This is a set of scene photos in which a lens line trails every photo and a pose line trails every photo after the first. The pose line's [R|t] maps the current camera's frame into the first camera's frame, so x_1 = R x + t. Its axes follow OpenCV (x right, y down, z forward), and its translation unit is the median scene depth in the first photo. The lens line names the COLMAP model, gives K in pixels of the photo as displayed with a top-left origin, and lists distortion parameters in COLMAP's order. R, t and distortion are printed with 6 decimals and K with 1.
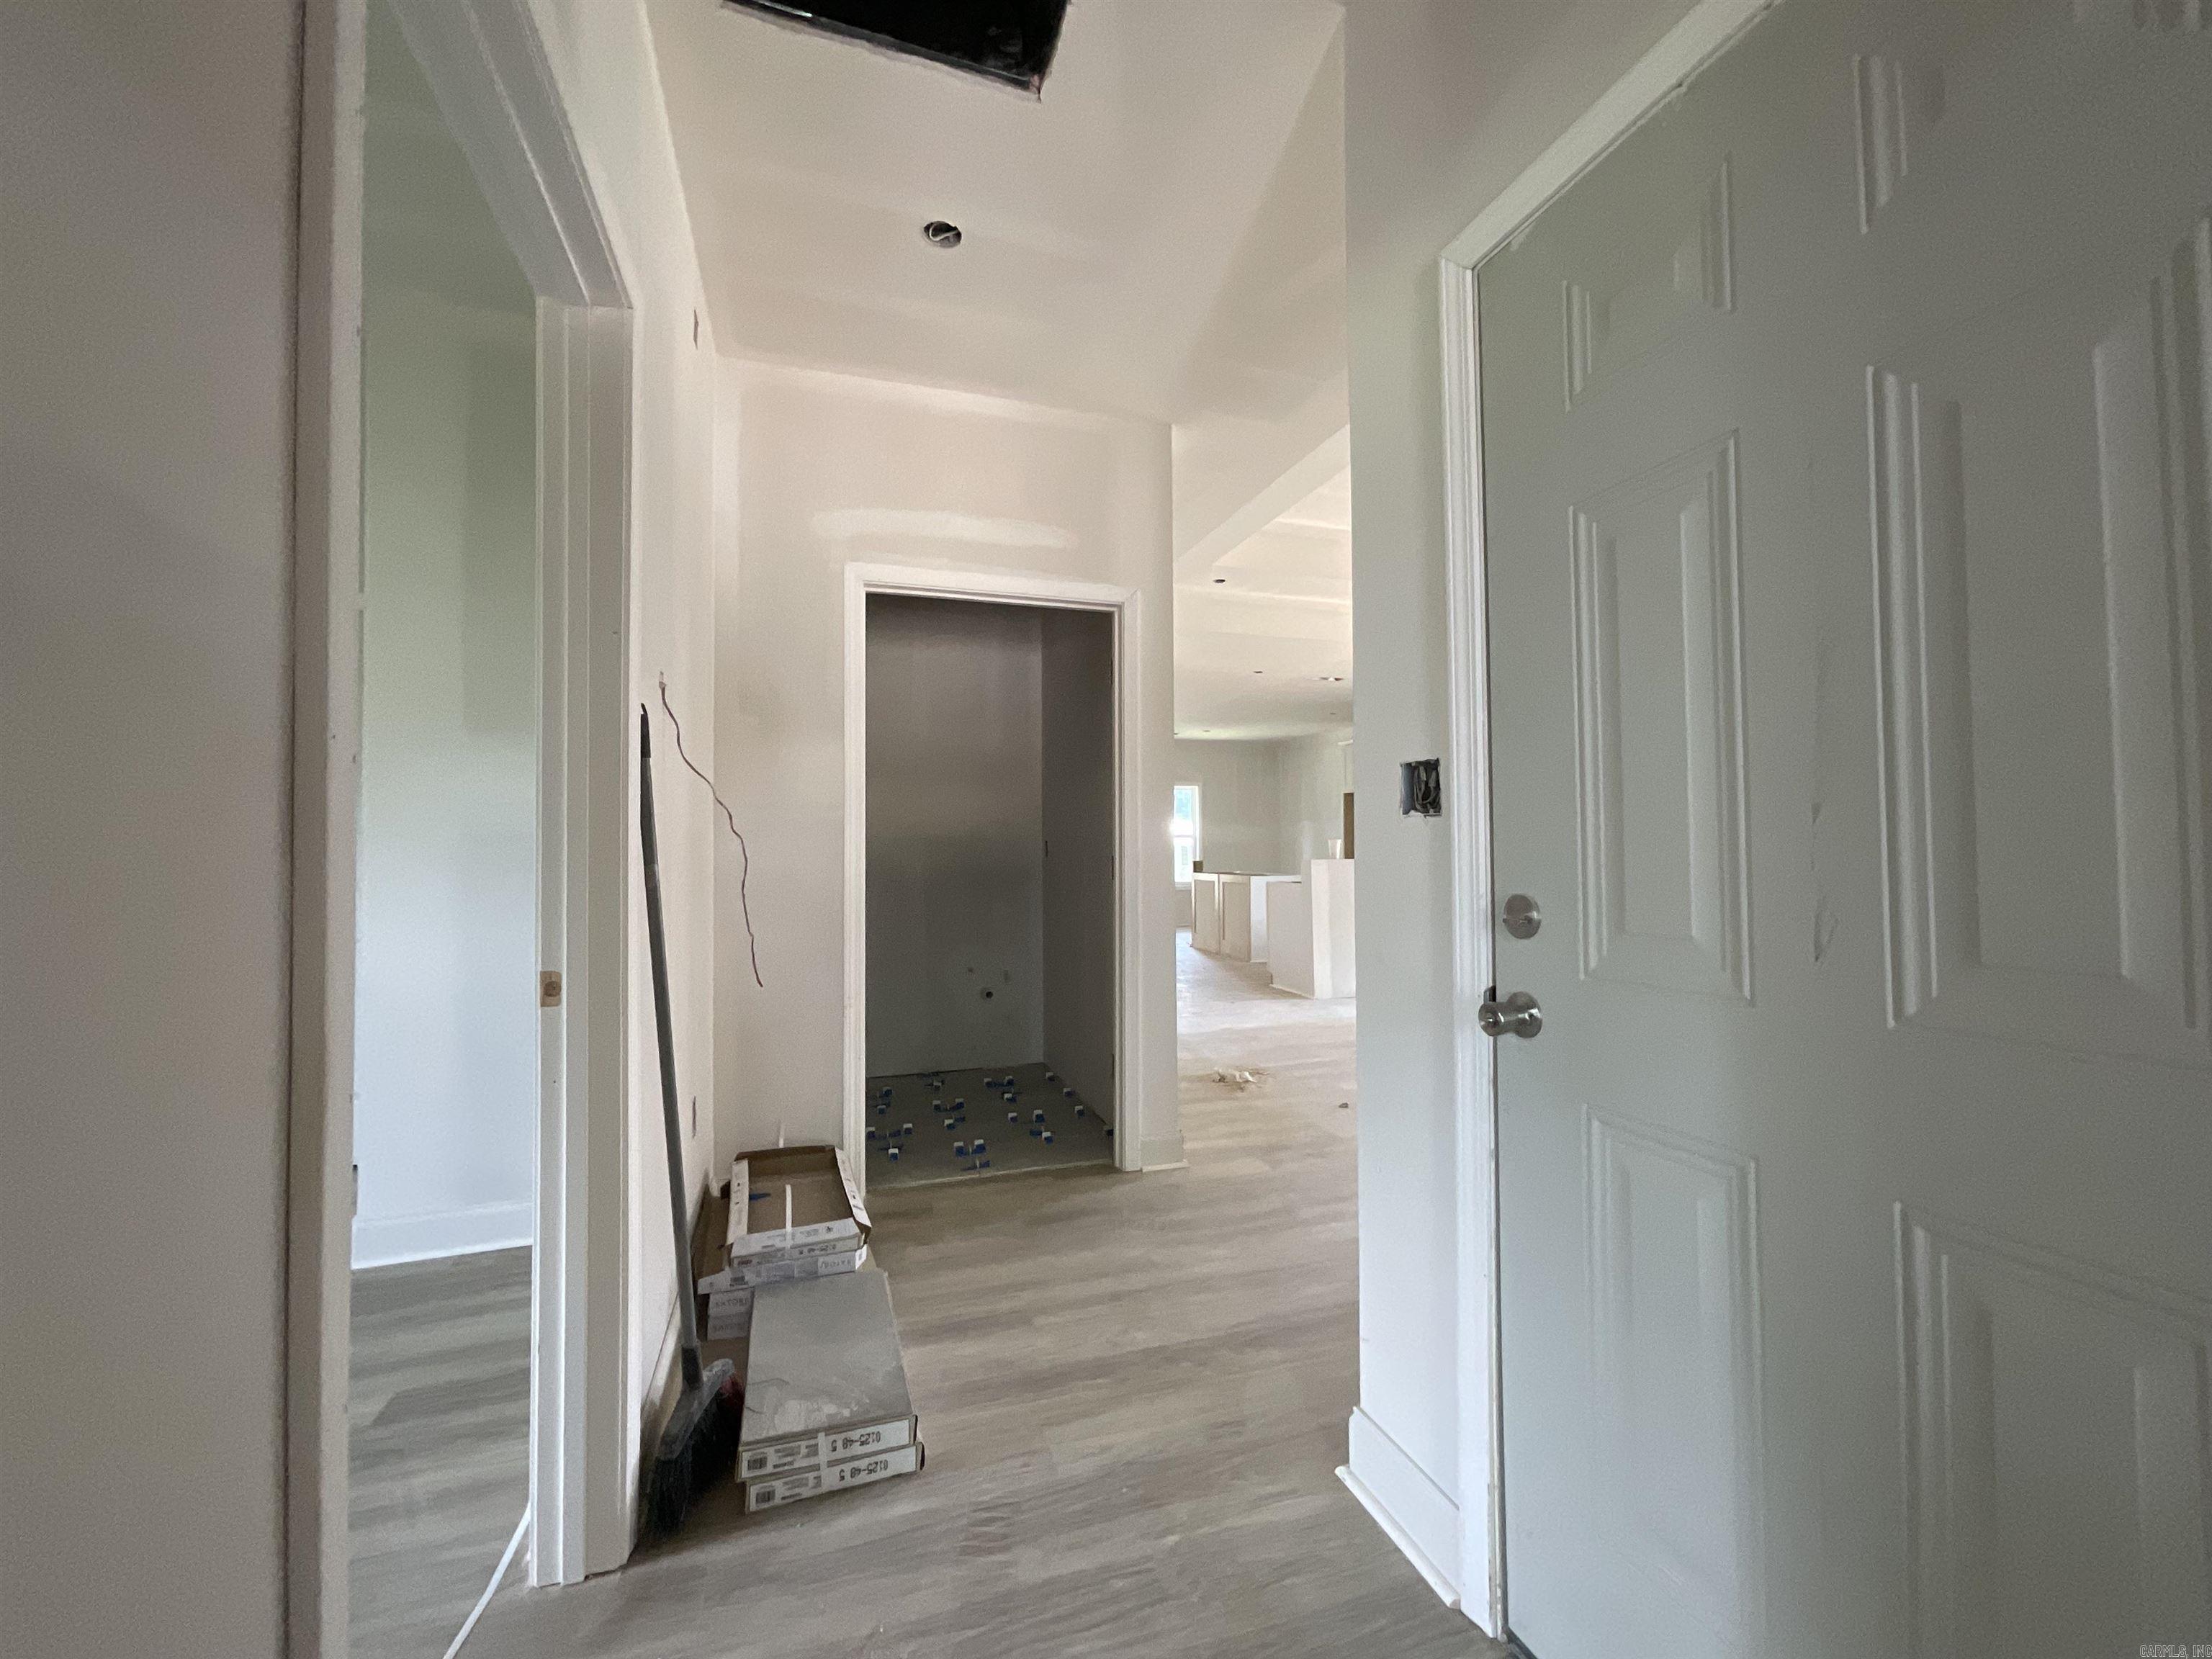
lens RADIAL K [[900.8, 0, 1106.0], [0, 900.8, 829.5], [0, 0, 1]] dist [-0.009232, 0.007338]
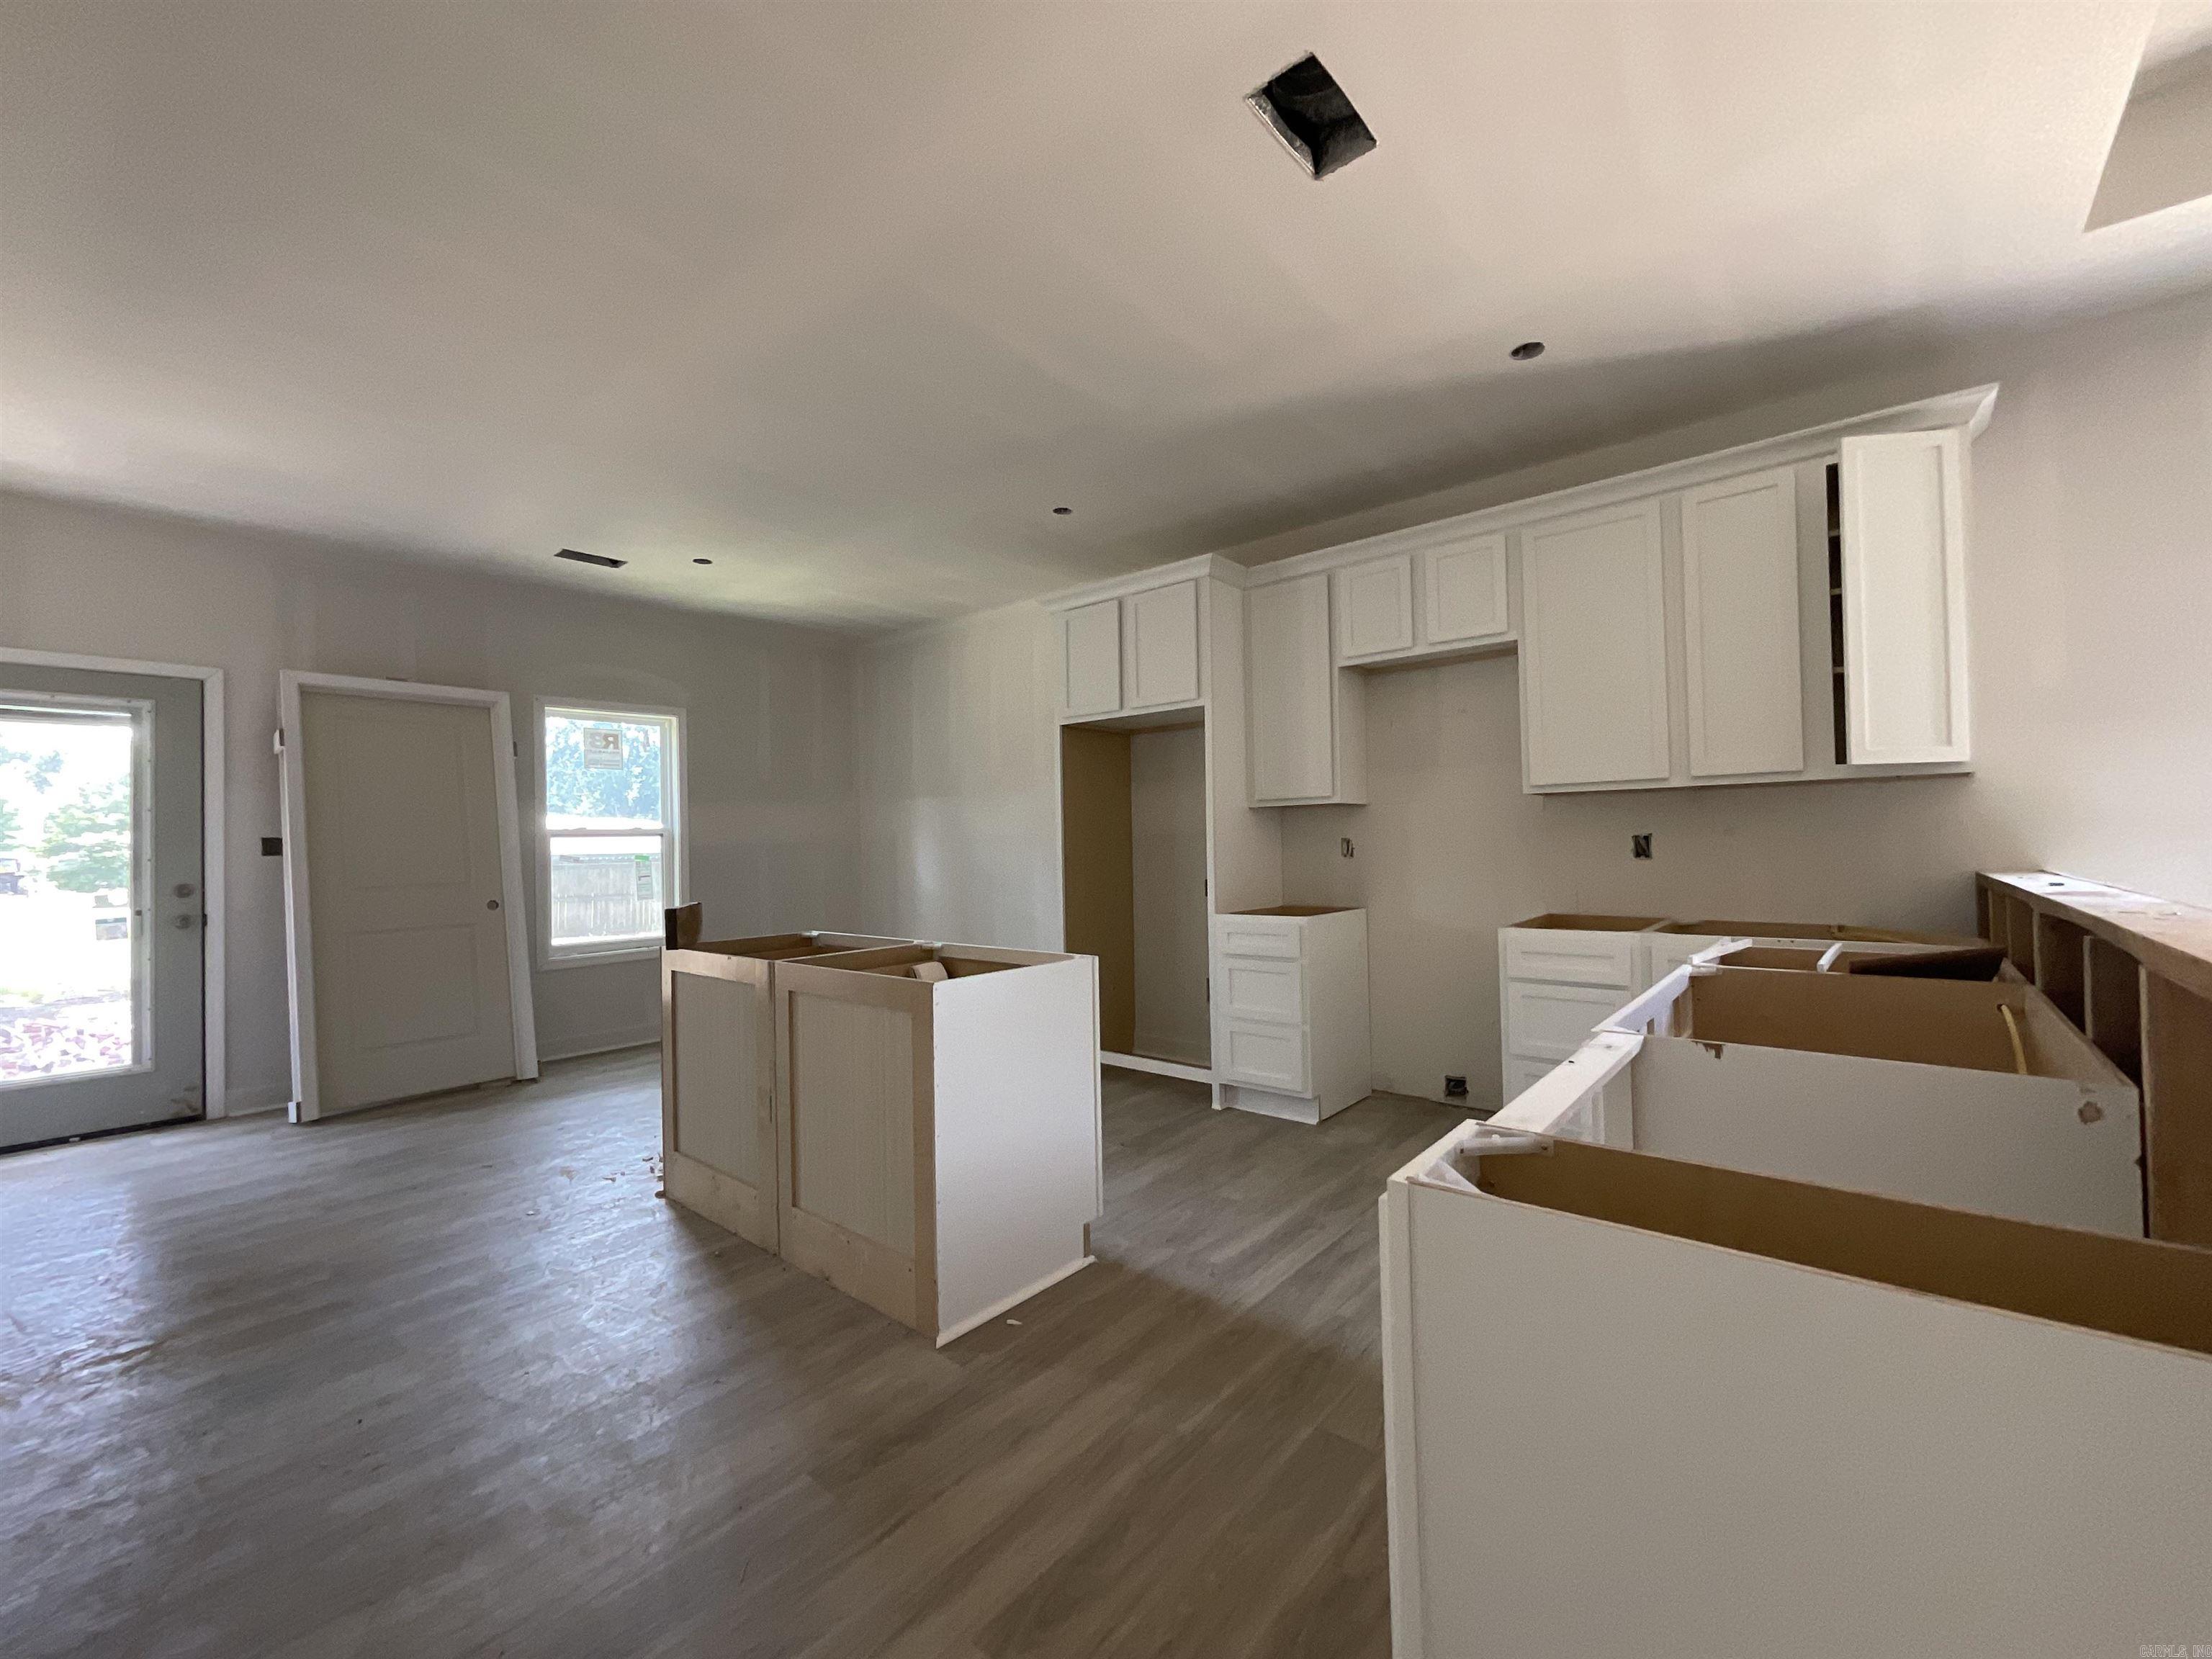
lens RADIAL K [[900.8, 0, 1106.0], [0, 900.8, 829.5], [0, 0, 1]] dist [-0.009232, 0.007338]
pose [[0.850603, -0.001304, 0.525806, 0.159121], [0.003072, 0.999992, -0.002489, 0.026924], [-0.525799, 0.003732, 0.850601, 1.655570]]
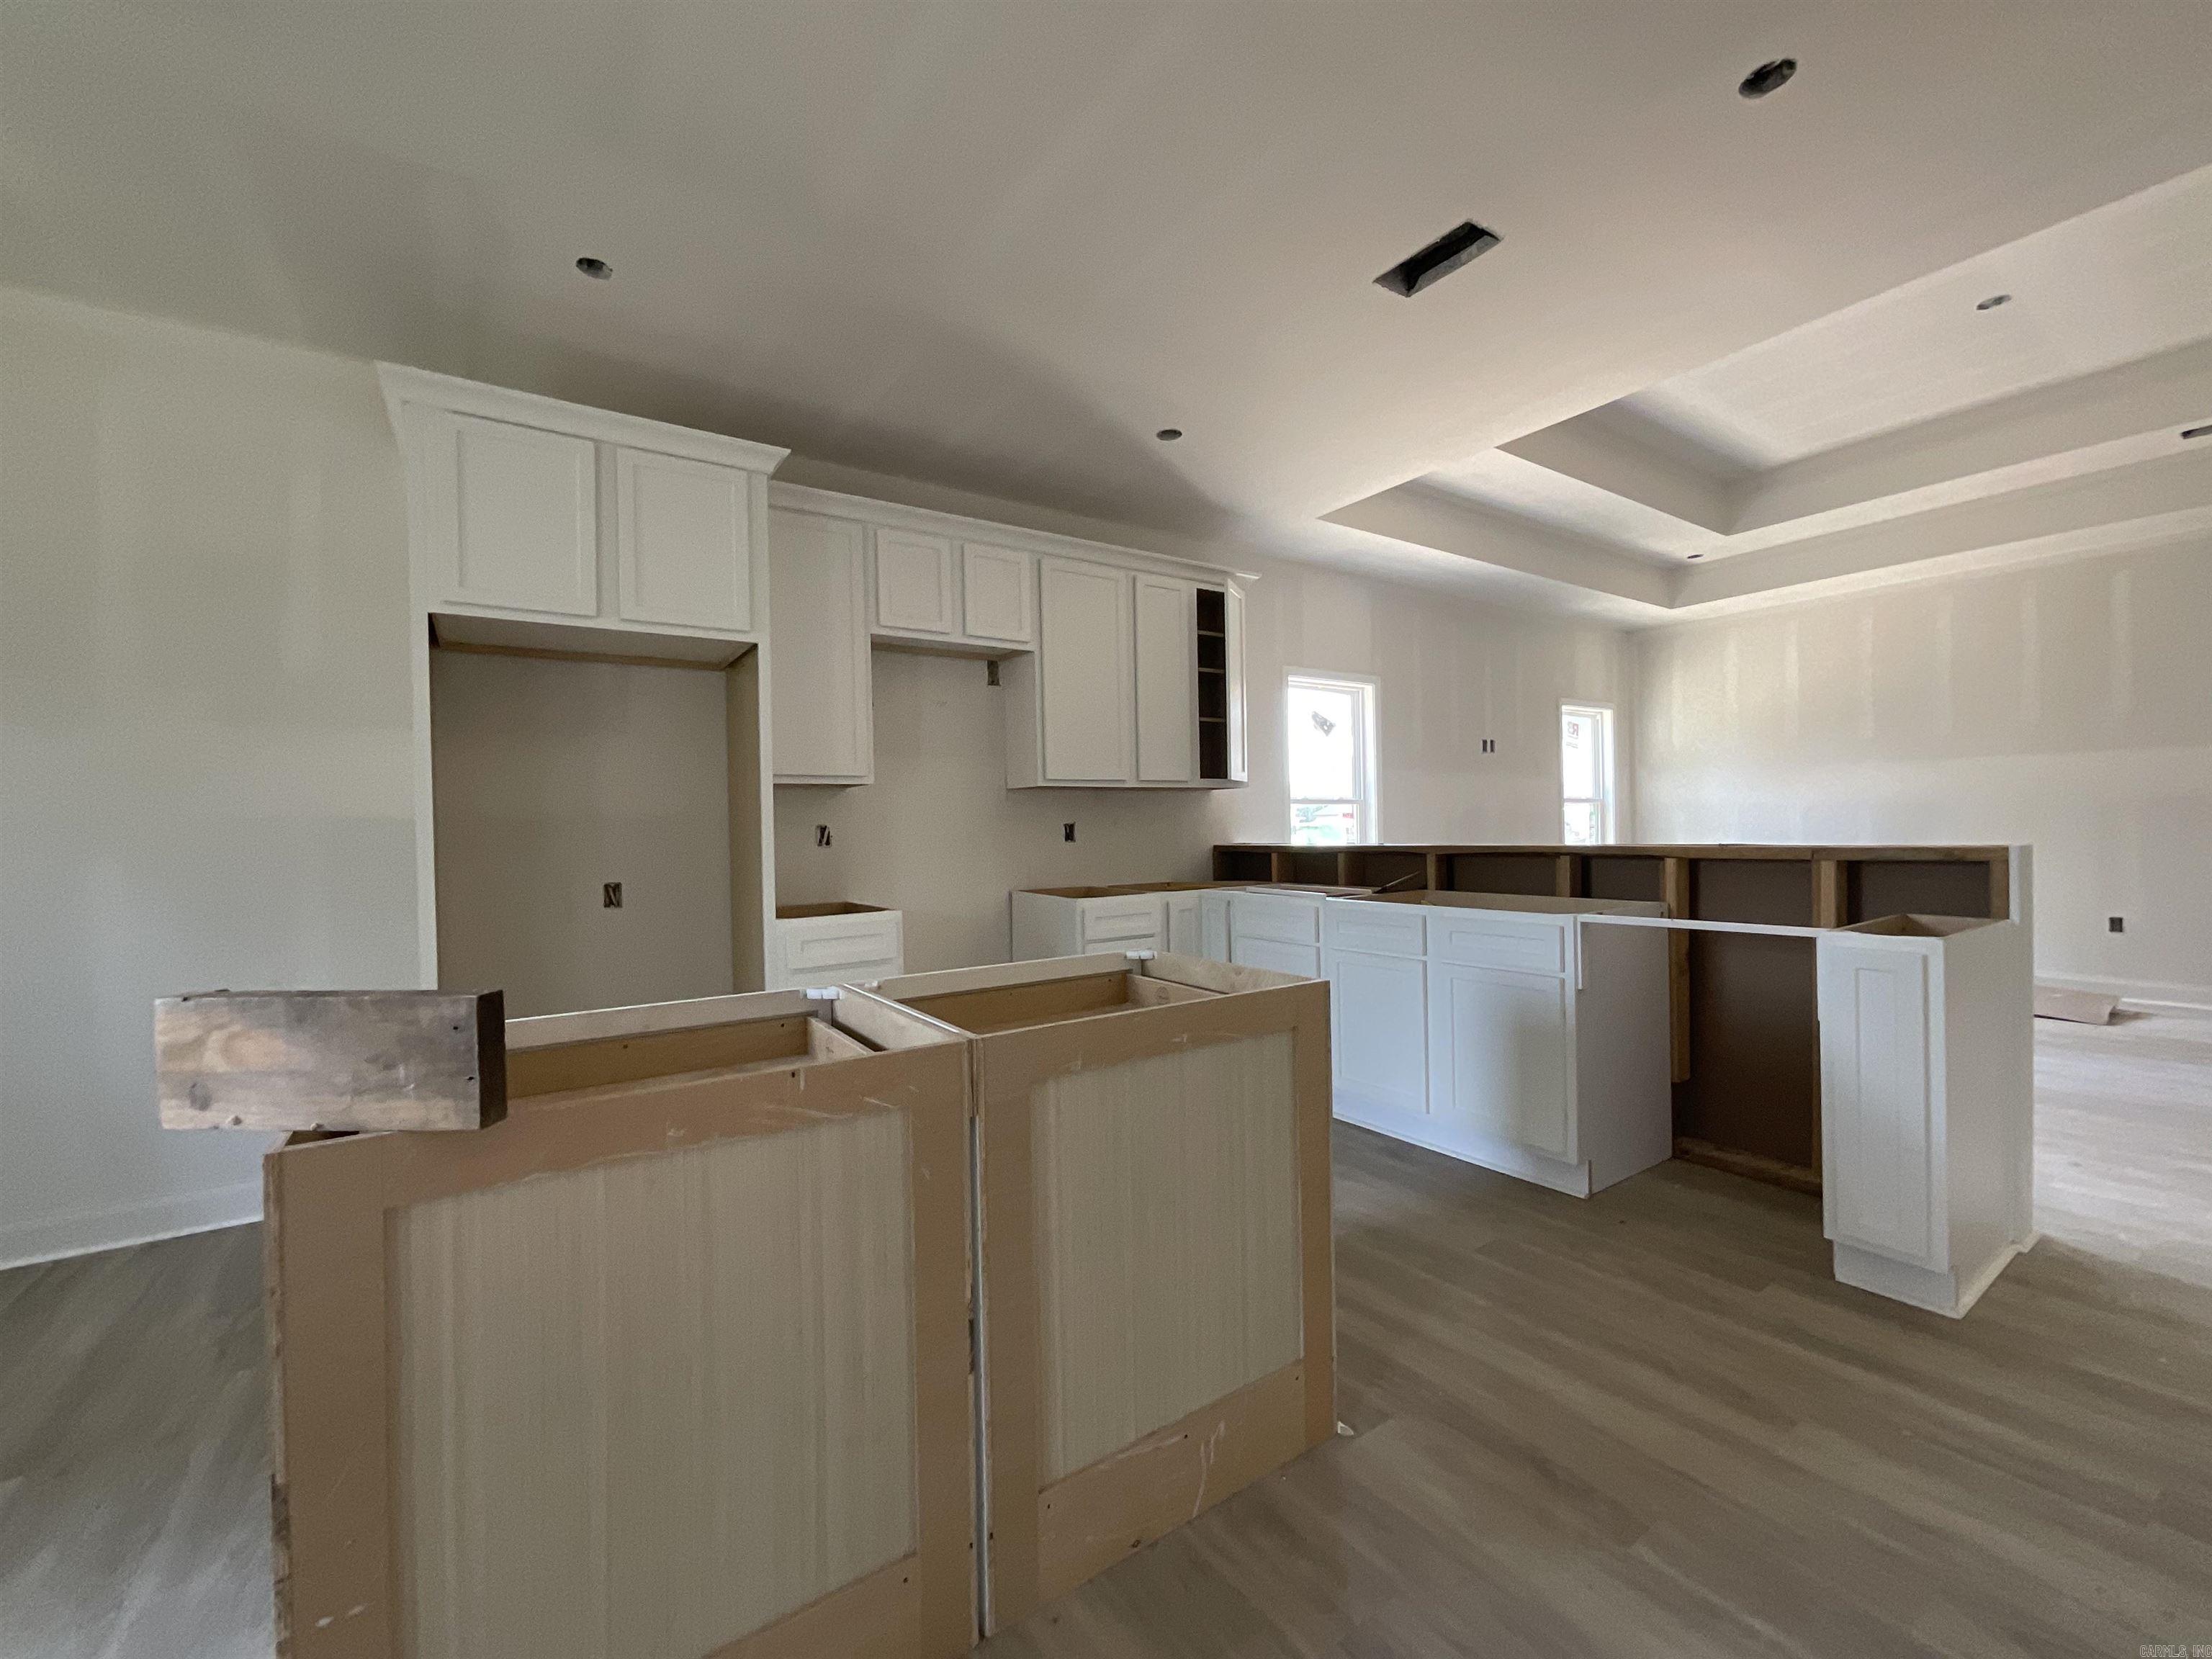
lens RADIAL K [[900.8, 0, 1106.0], [0, 900.8, 829.5], [0, 0, 1]] dist [-0.009232, 0.007338]
pose [[-0.275805, 0.011371, 0.961146, -0.015641], [0.002055, 0.999935, -0.011241, 0.050622], [-0.961211, -0.001125, -0.275810, 2.354303]]
